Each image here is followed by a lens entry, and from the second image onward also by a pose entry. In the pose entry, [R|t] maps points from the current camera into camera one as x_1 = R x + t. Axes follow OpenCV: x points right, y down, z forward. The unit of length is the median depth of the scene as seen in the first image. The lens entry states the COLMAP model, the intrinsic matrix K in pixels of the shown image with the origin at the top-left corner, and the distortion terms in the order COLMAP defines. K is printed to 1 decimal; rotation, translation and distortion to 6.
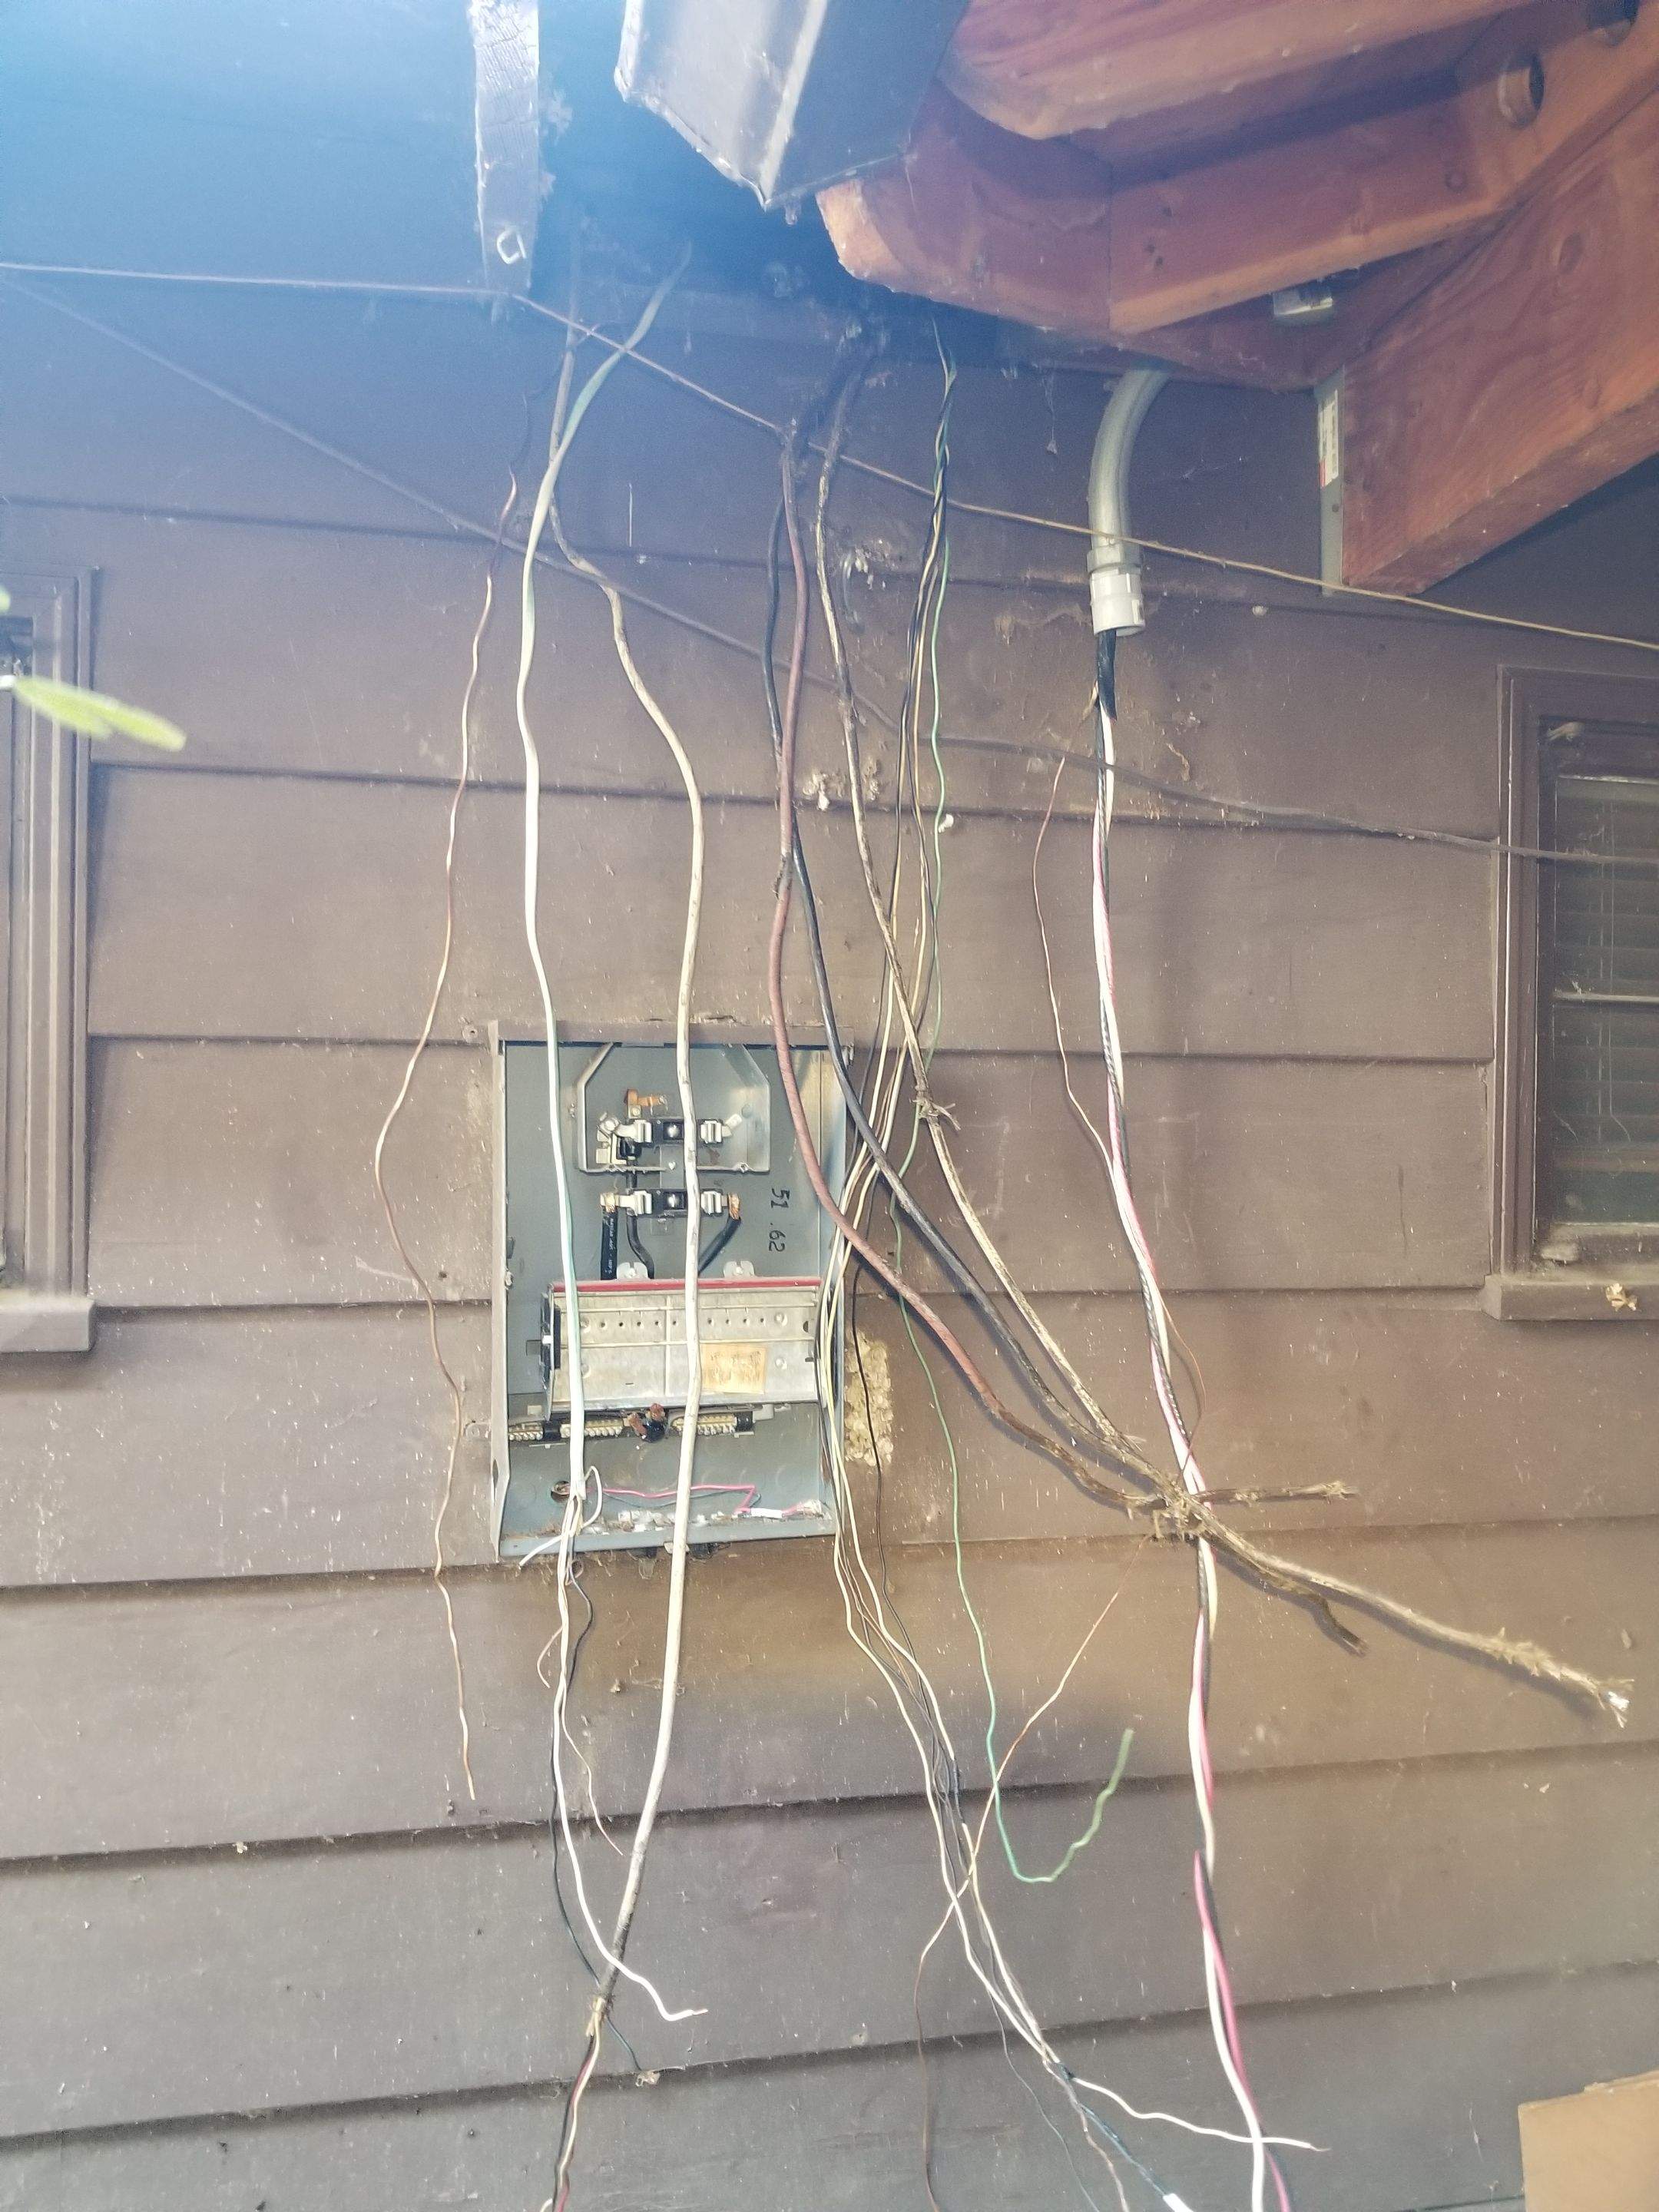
lens RADIAL K [[1708.6, 0, 826.0], [0, 1708.6, 1018.0], [0, 0, 1]] dist [0.031988, -0.061006]
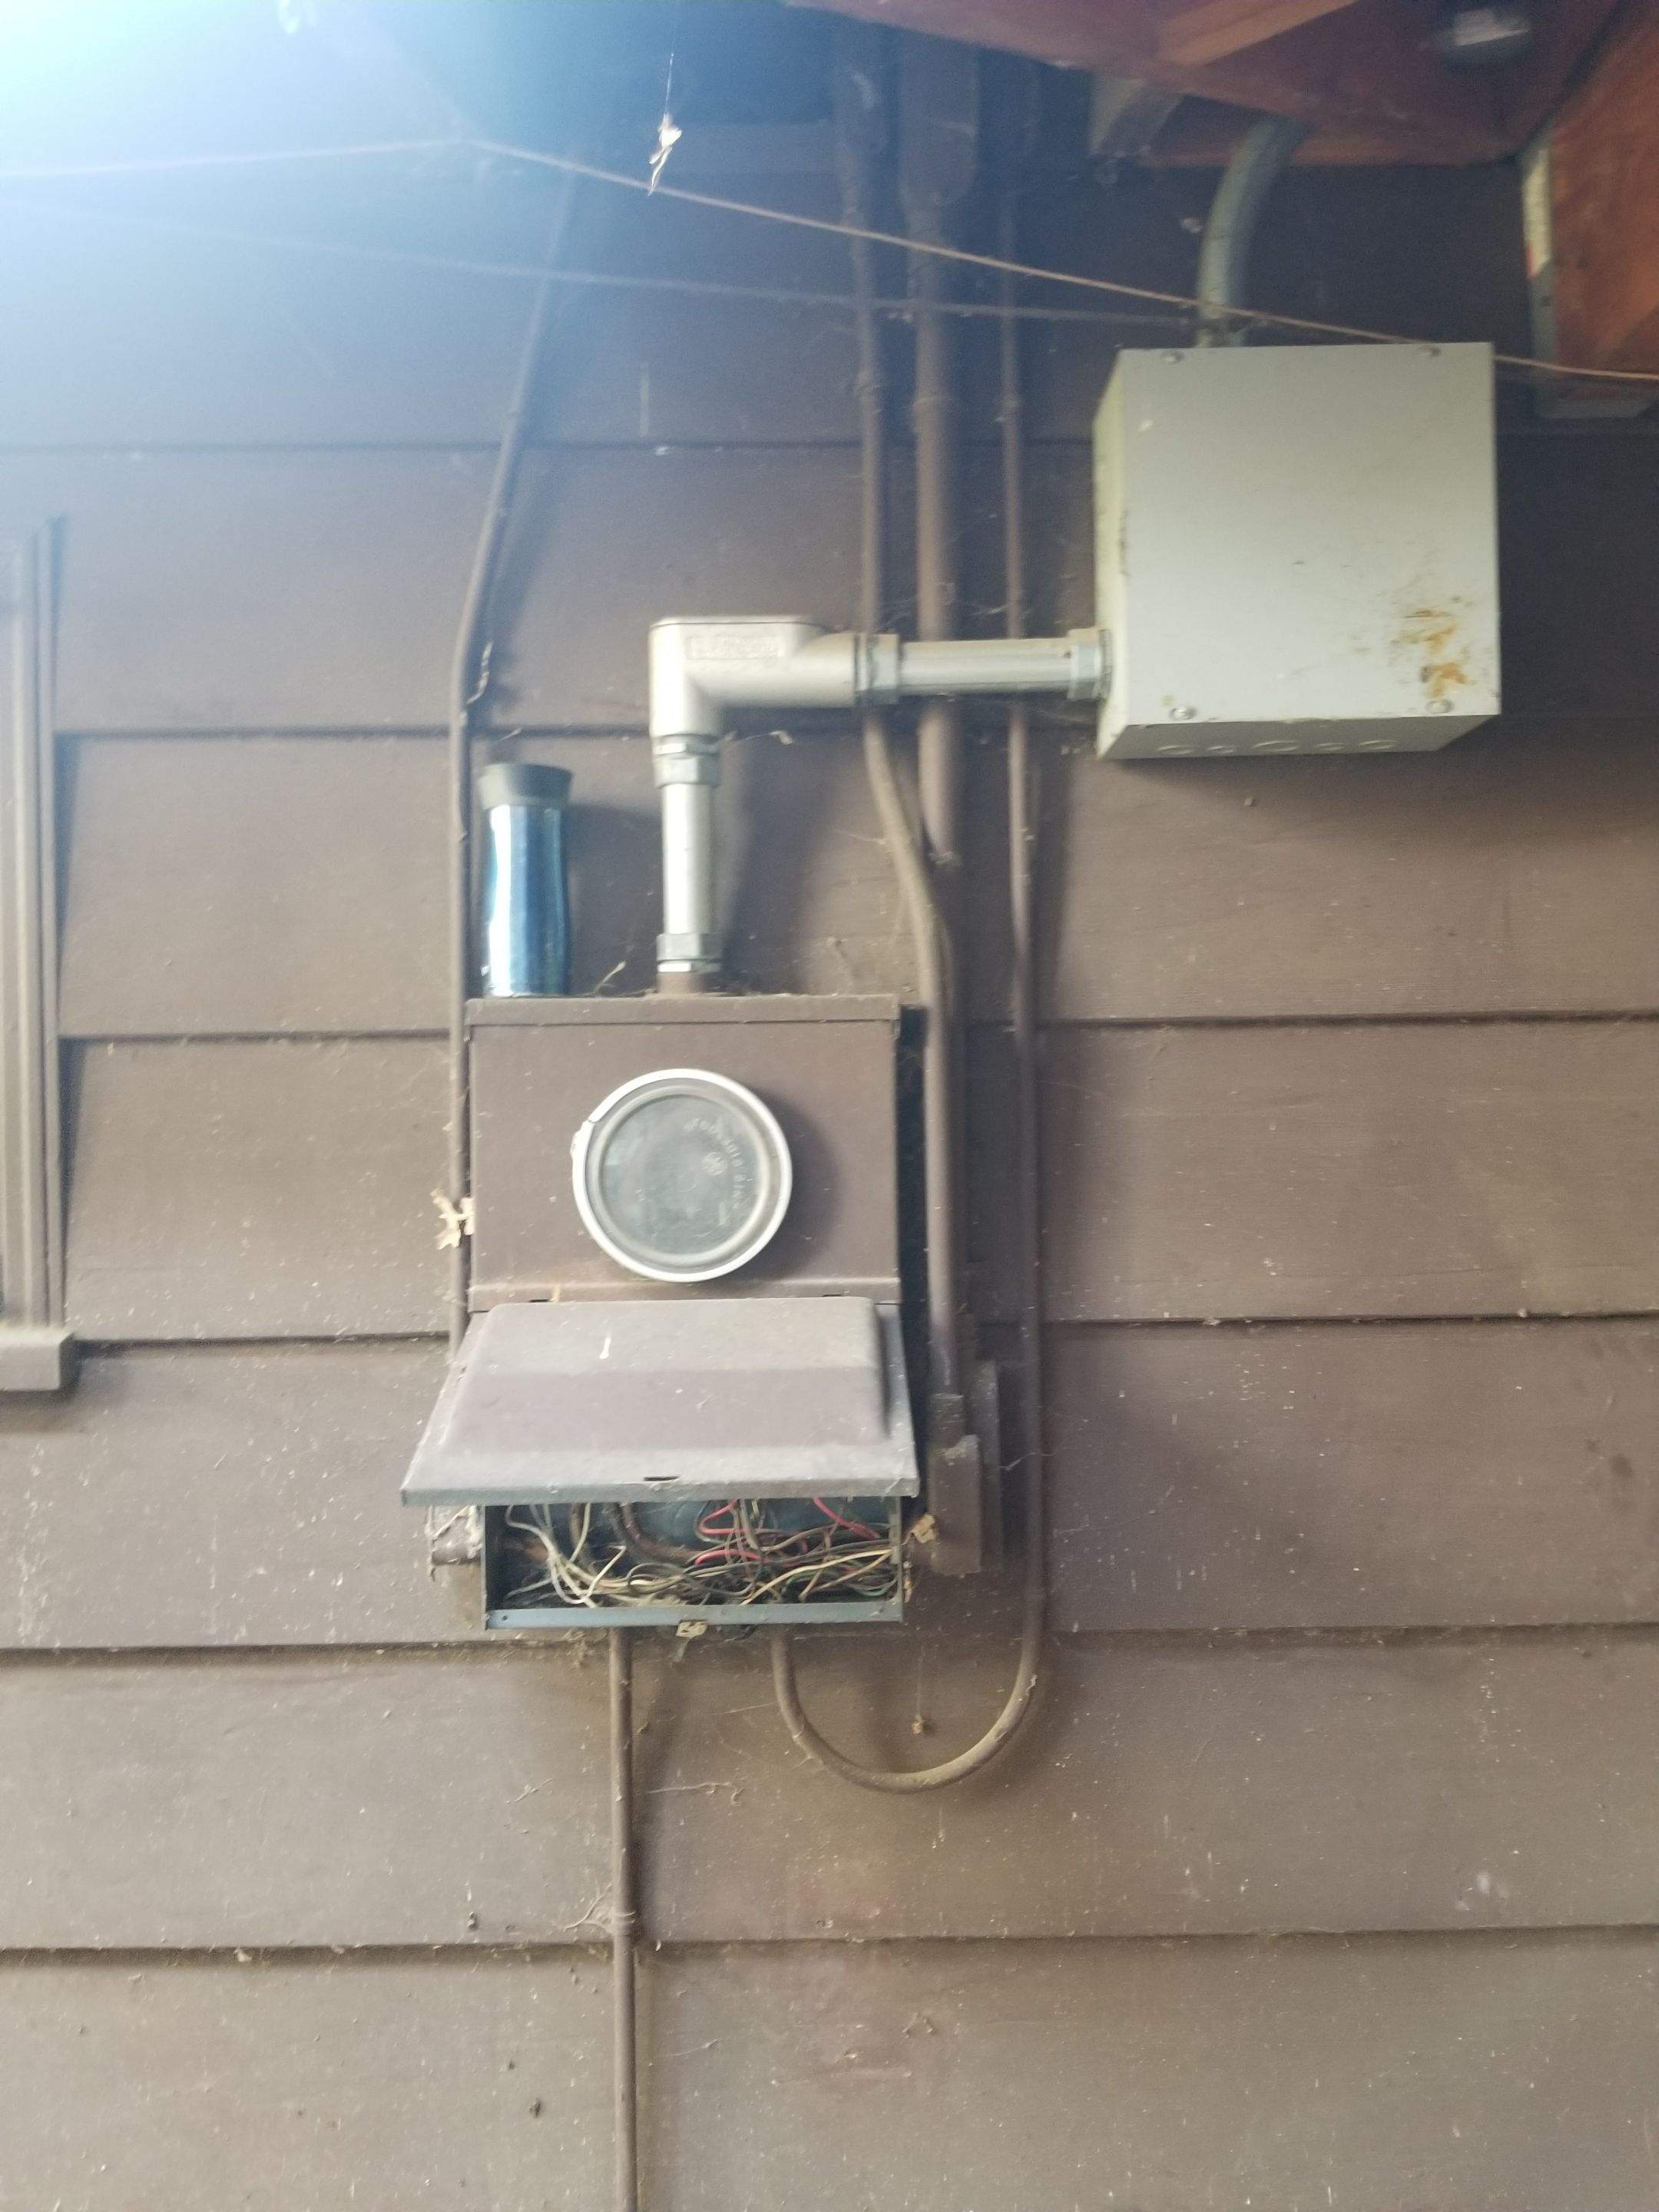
lens RADIAL K [[1708.6, 0, 826.0], [0, 1708.6, 1018.0], [0, 0, 1]] dist [0.031988, -0.061006]
pose [[0.978875, -0.033264, -0.201737, 0.142919], [0.036388, 0.999268, 0.011792, 0.003864], [0.201198, -0.018884, 0.979369, 0.201120]]
